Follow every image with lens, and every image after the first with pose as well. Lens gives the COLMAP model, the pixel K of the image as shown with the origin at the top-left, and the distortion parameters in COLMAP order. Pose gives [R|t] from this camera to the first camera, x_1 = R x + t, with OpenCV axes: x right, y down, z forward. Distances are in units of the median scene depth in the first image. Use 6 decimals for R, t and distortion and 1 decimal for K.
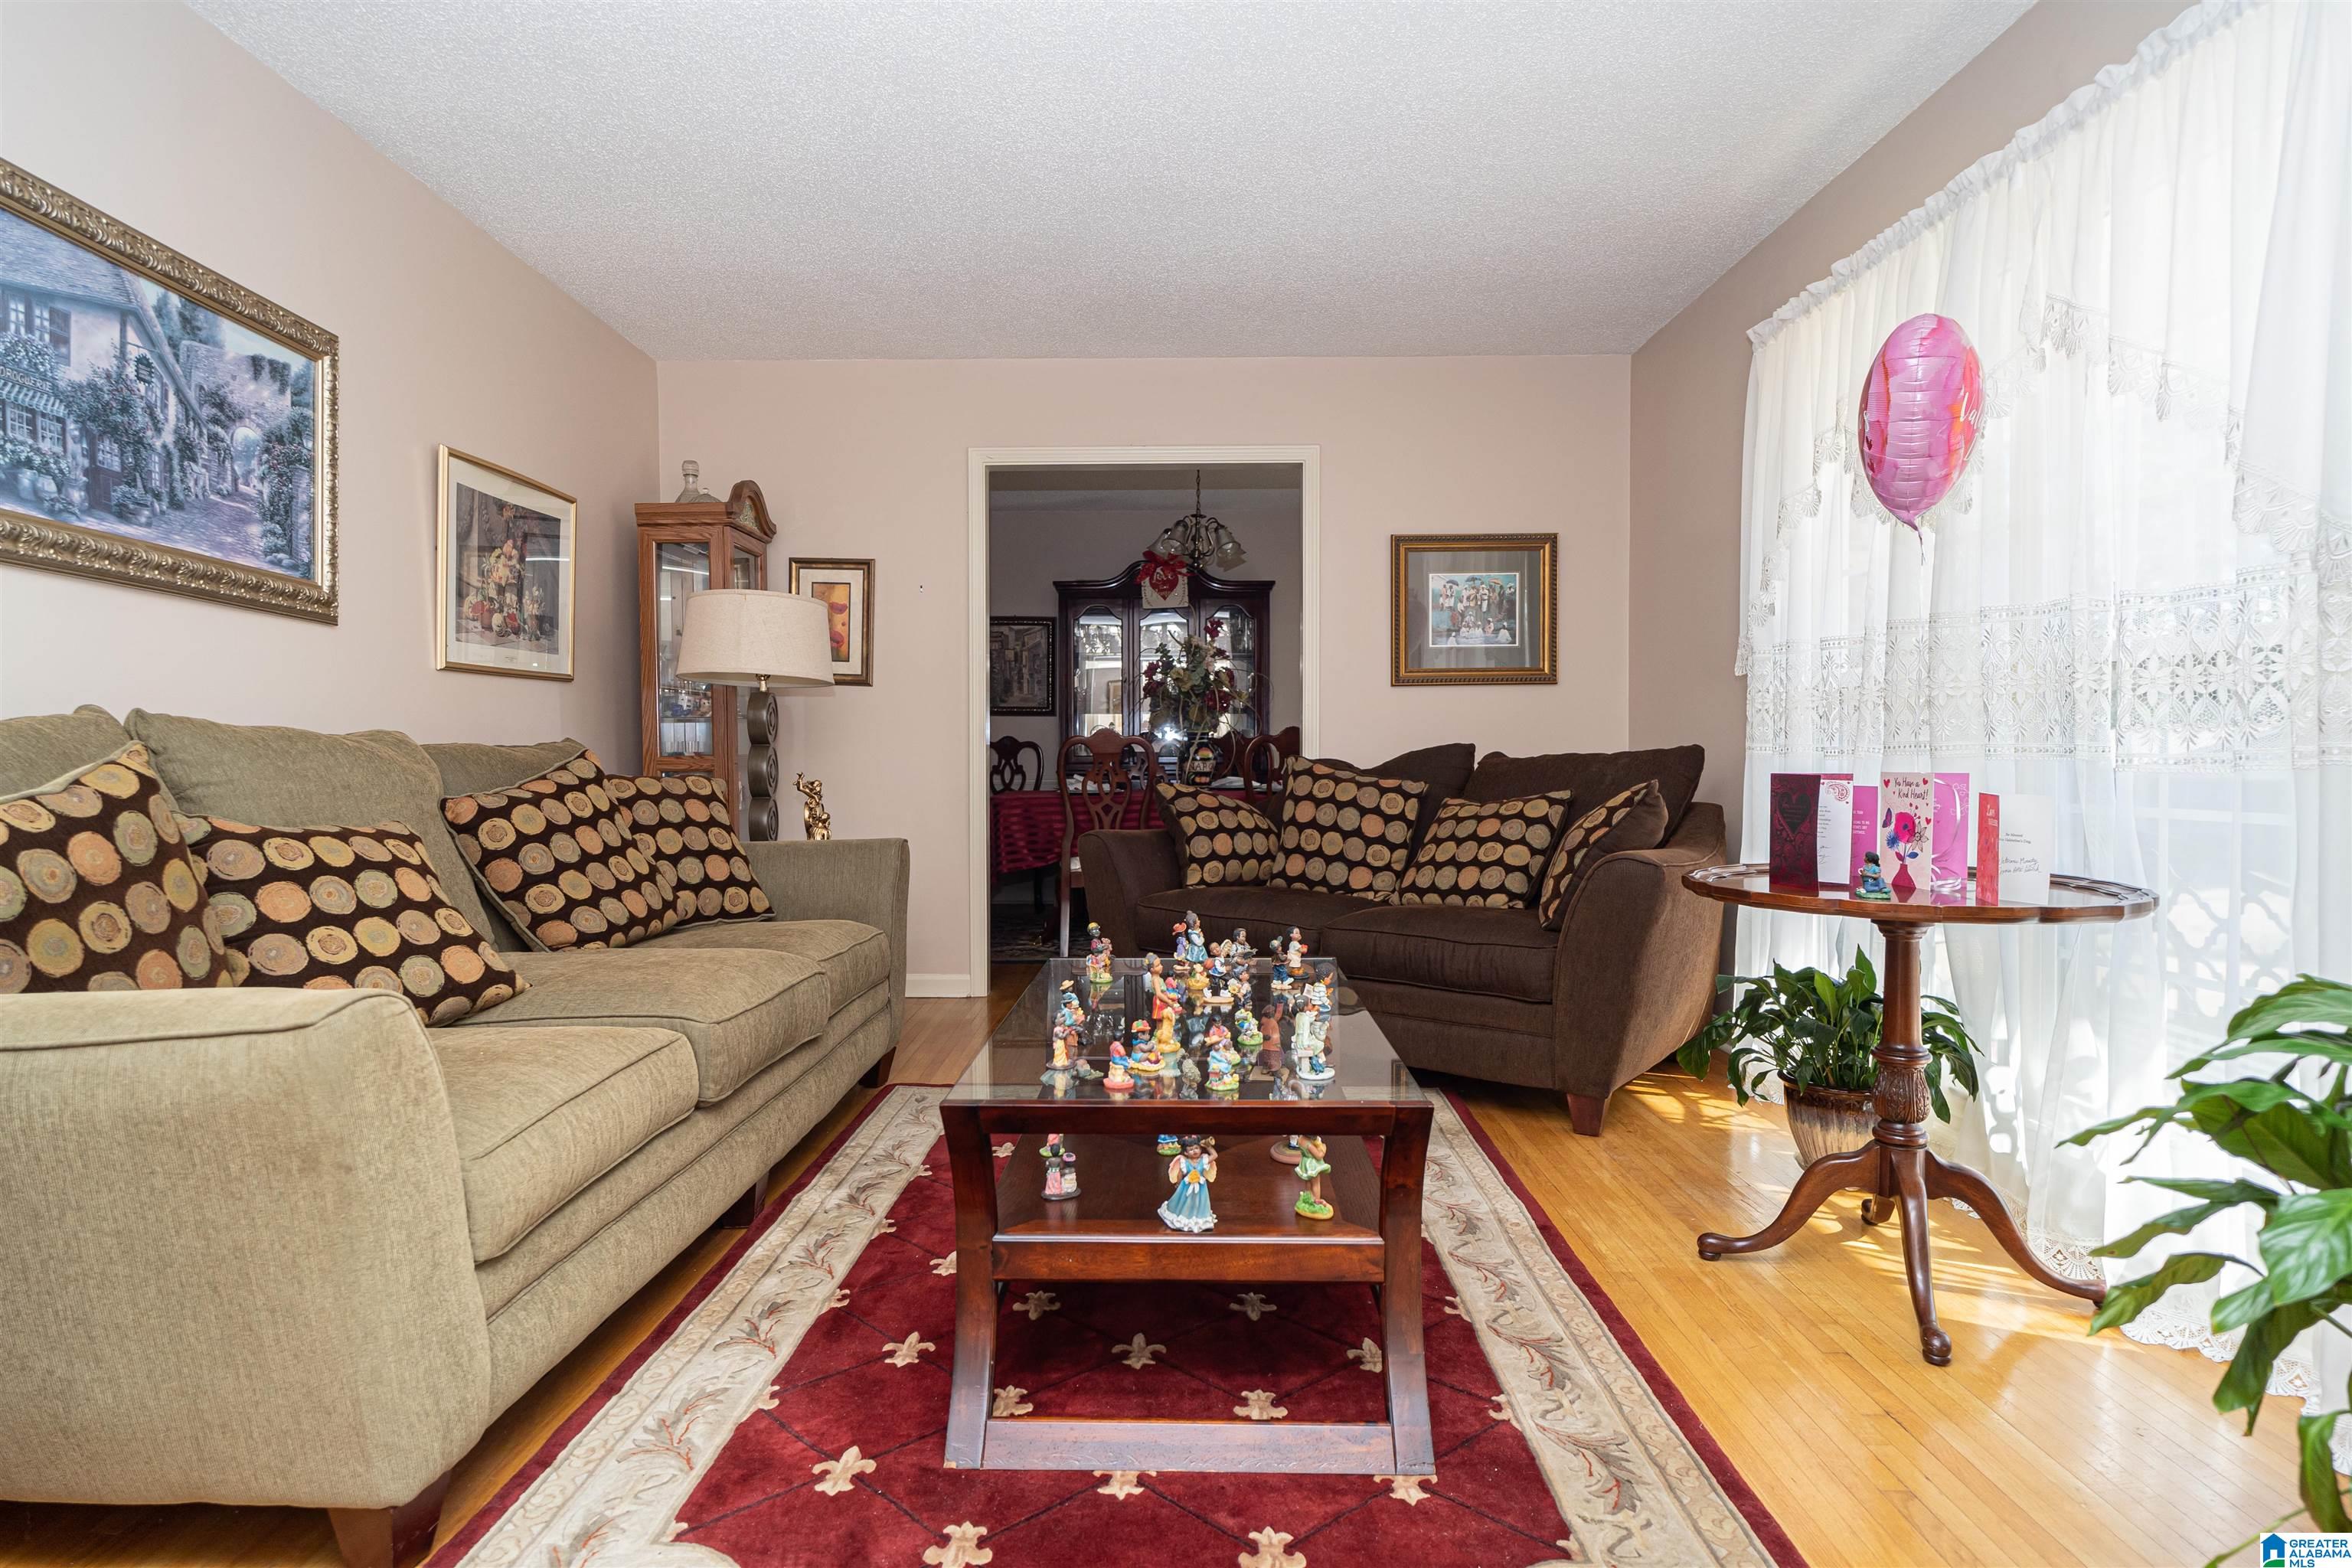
lens RADIAL K [[1210.4, 0, 1185.5], [0, 1210.4, 779.7], [0, 0, 1]] dist [-0.007020, 0.000429]
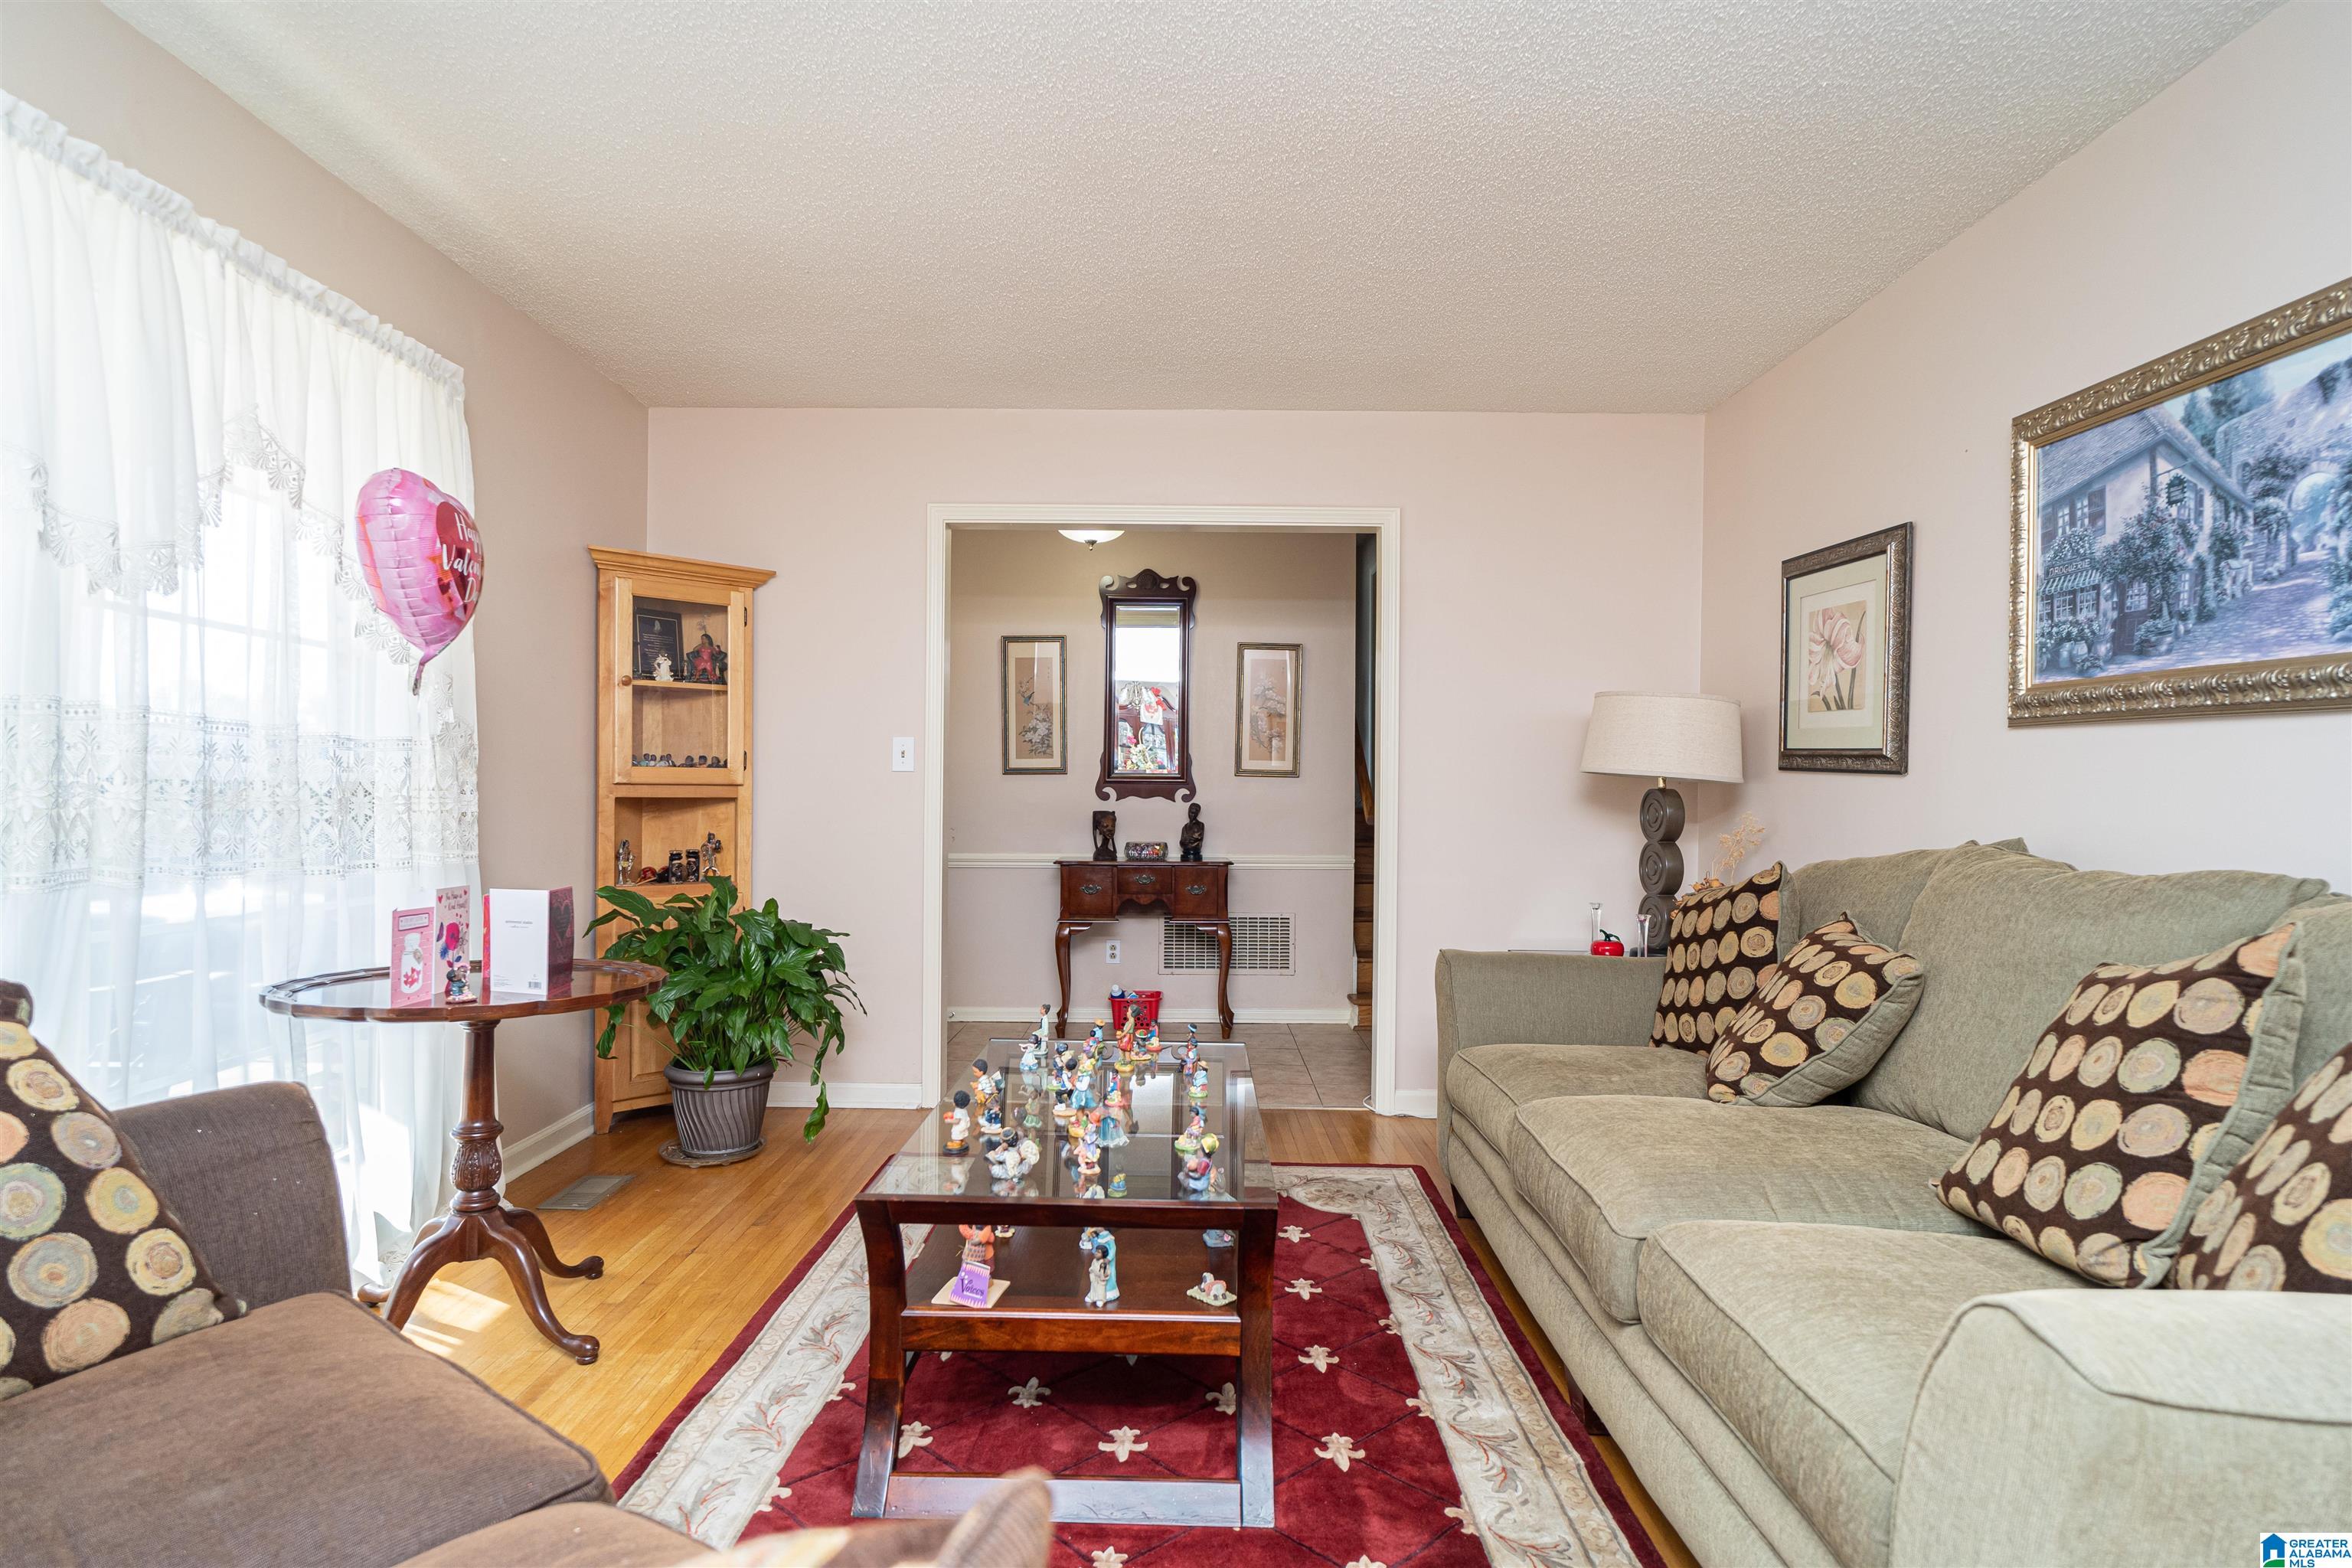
lens RADIAL K [[1210.4, 0, 1164.3], [0, 1210.4, 785.8], [0, 0, 1]] dist [-0.007020, 0.000429]
pose [[-0.999862, -0.006720, 0.015222, -0.069640], [-0.006528, 0.999899, 0.012652, -0.111682], [-0.015305, 0.012551, -0.999804, 2.004665]]
